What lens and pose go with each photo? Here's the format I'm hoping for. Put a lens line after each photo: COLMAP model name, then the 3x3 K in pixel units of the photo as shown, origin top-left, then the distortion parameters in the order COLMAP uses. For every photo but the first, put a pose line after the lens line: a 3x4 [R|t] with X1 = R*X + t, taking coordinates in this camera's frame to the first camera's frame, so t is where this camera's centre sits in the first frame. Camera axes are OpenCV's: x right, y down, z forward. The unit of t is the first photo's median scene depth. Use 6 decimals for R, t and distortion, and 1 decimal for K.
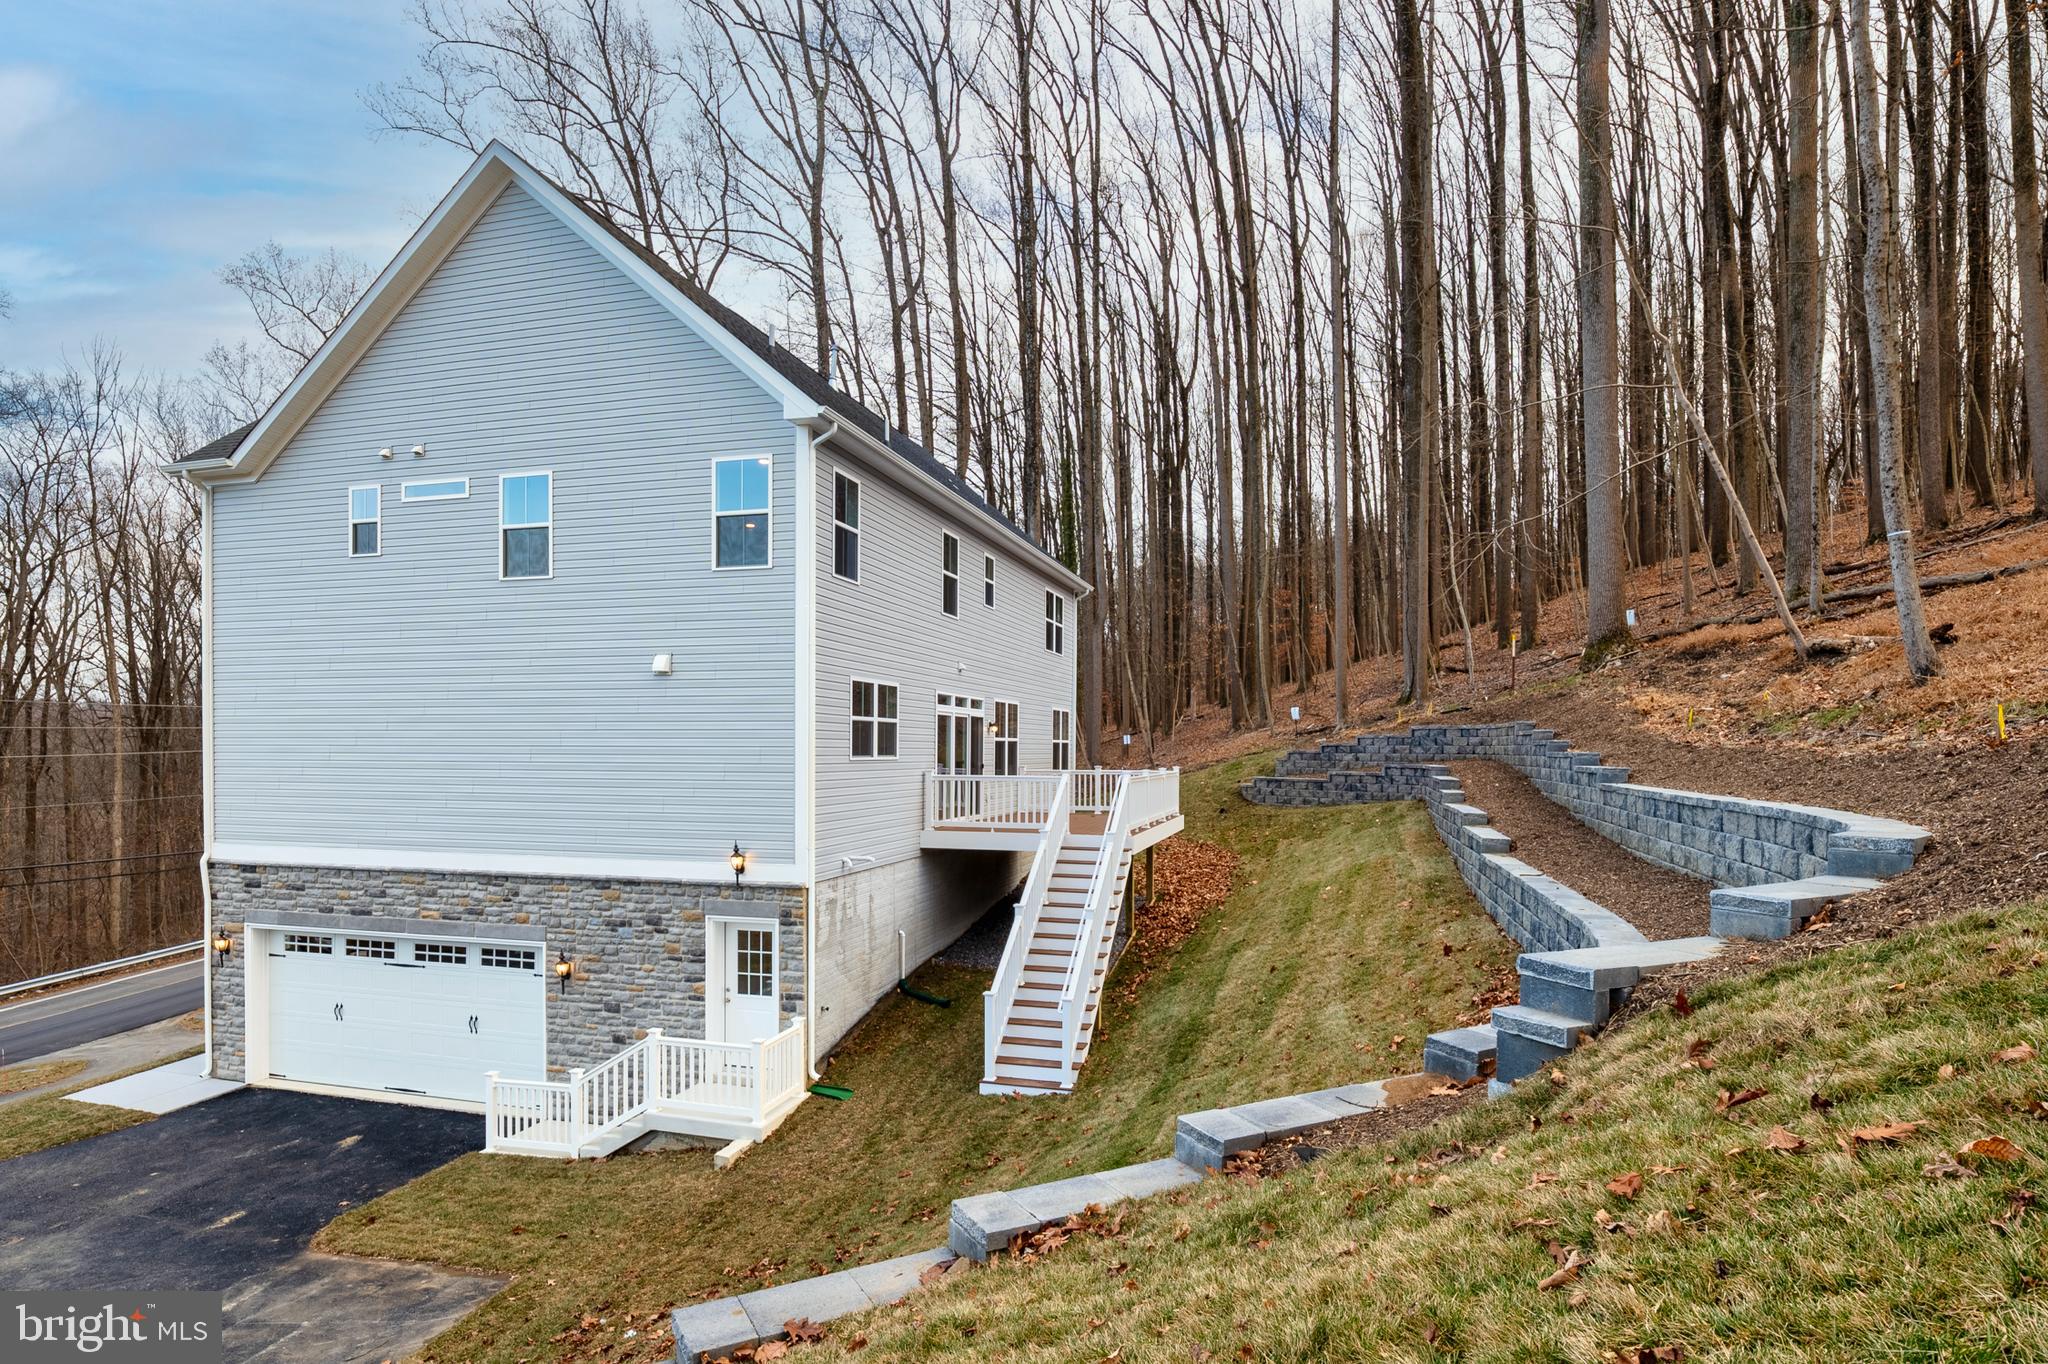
lens RADIAL K [[1087.8, 0, 1025.3], [0, 1087.8, 694.2], [0, 0, 1]] dist [-0.008010, -0.001107]
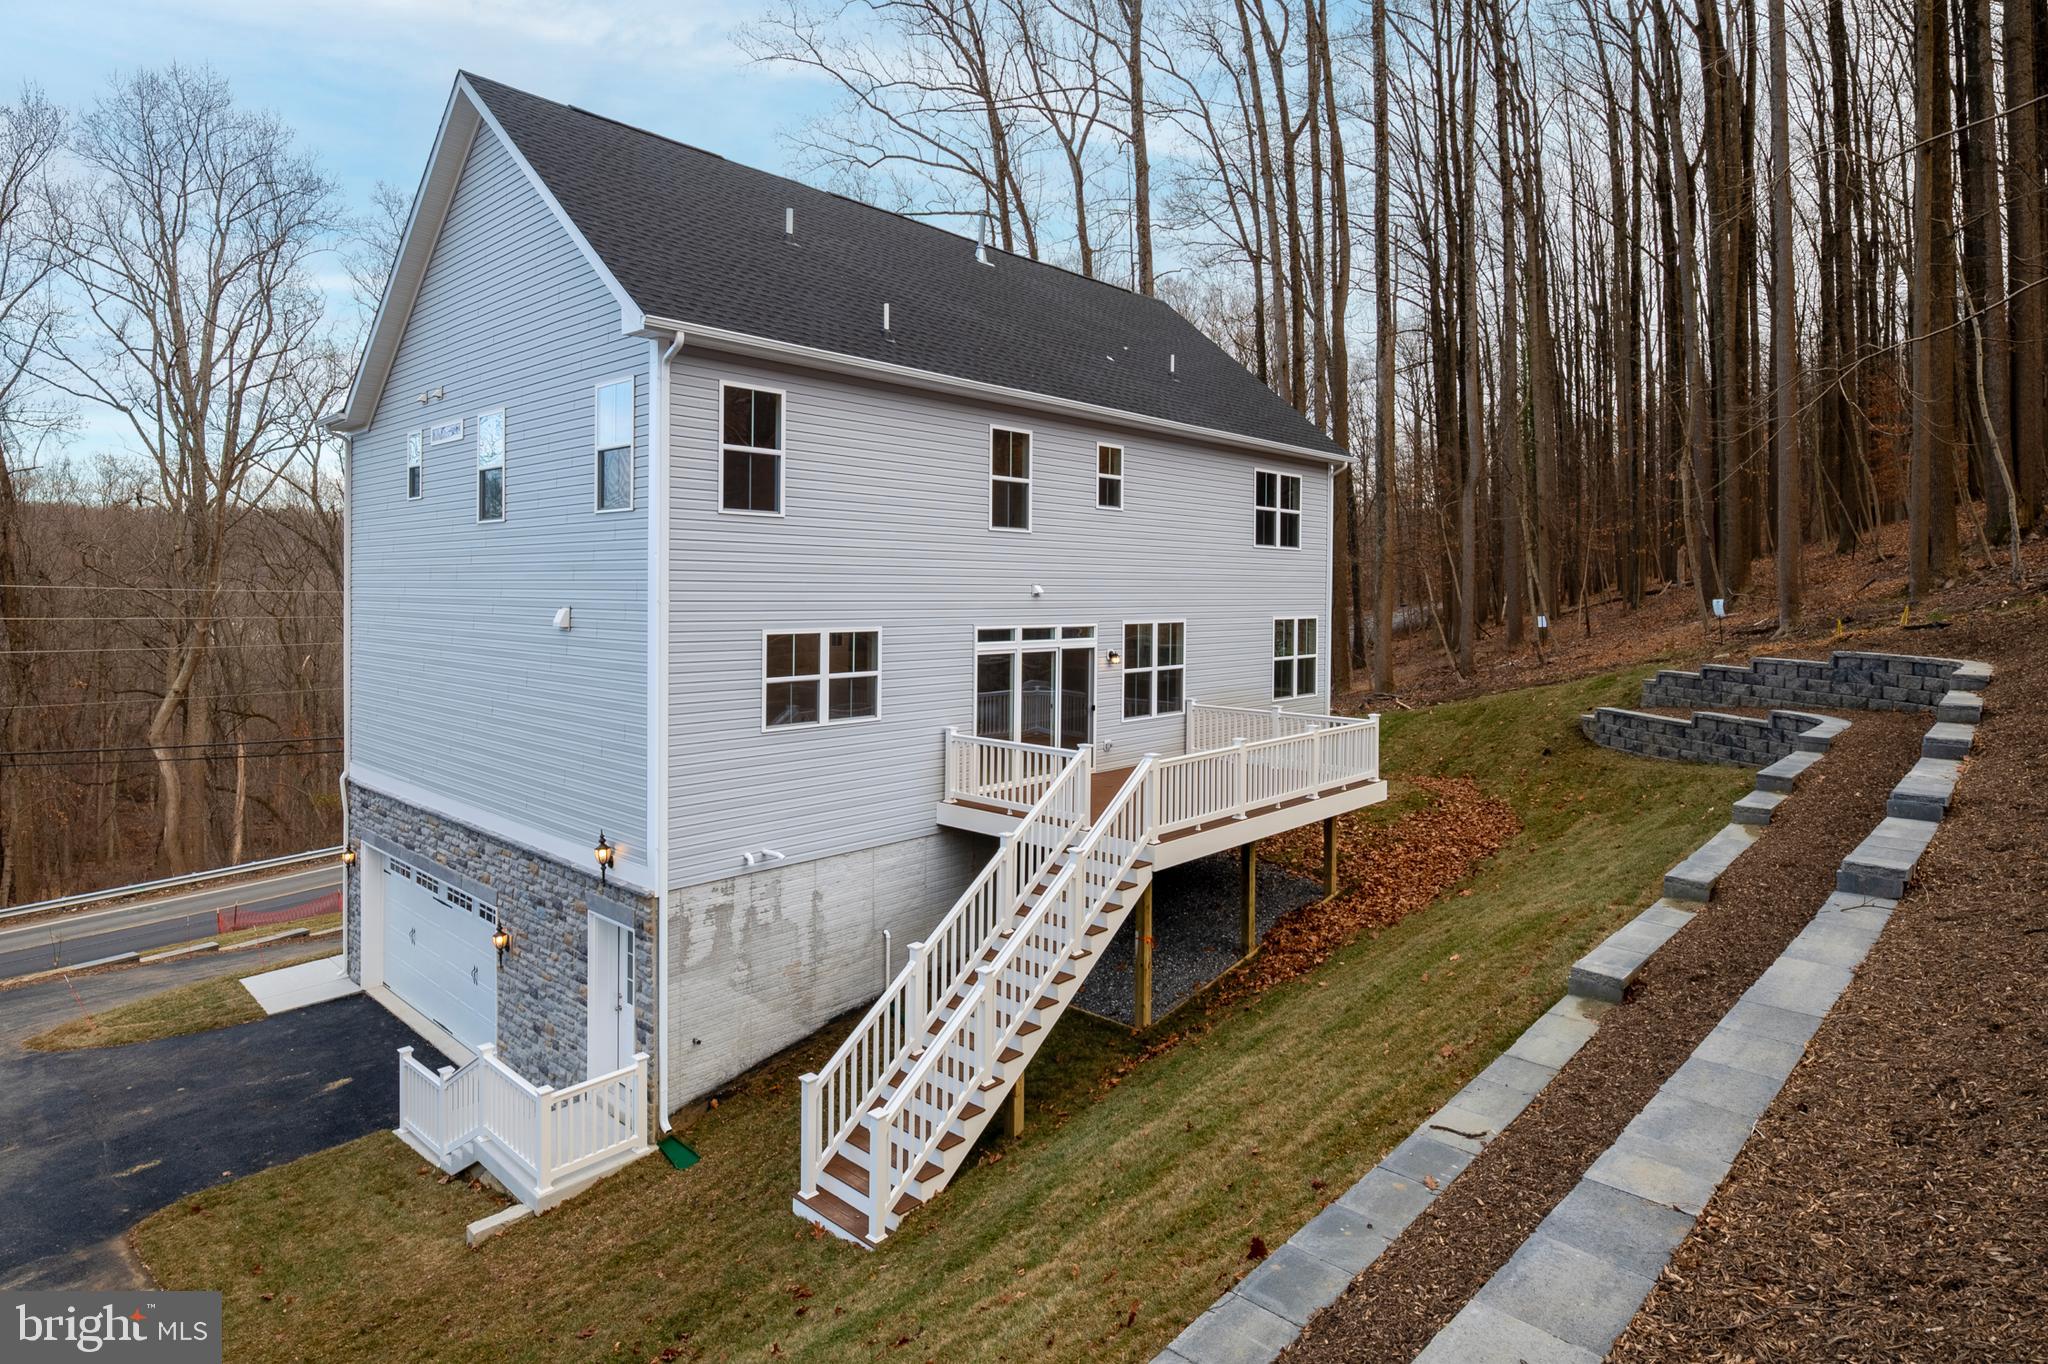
lens RADIAL K [[1087.8, 0, 1001.8], [0, 1087.8, 556.9], [0, 0, 1]] dist [-0.008010, -0.001107]
pose [[0.889948, -0.012817, -0.455881, 0.355593], [0.018629, 0.999792, 0.008257, -0.071165], [0.455681, -0.015841, 0.890002, 0.336222]]
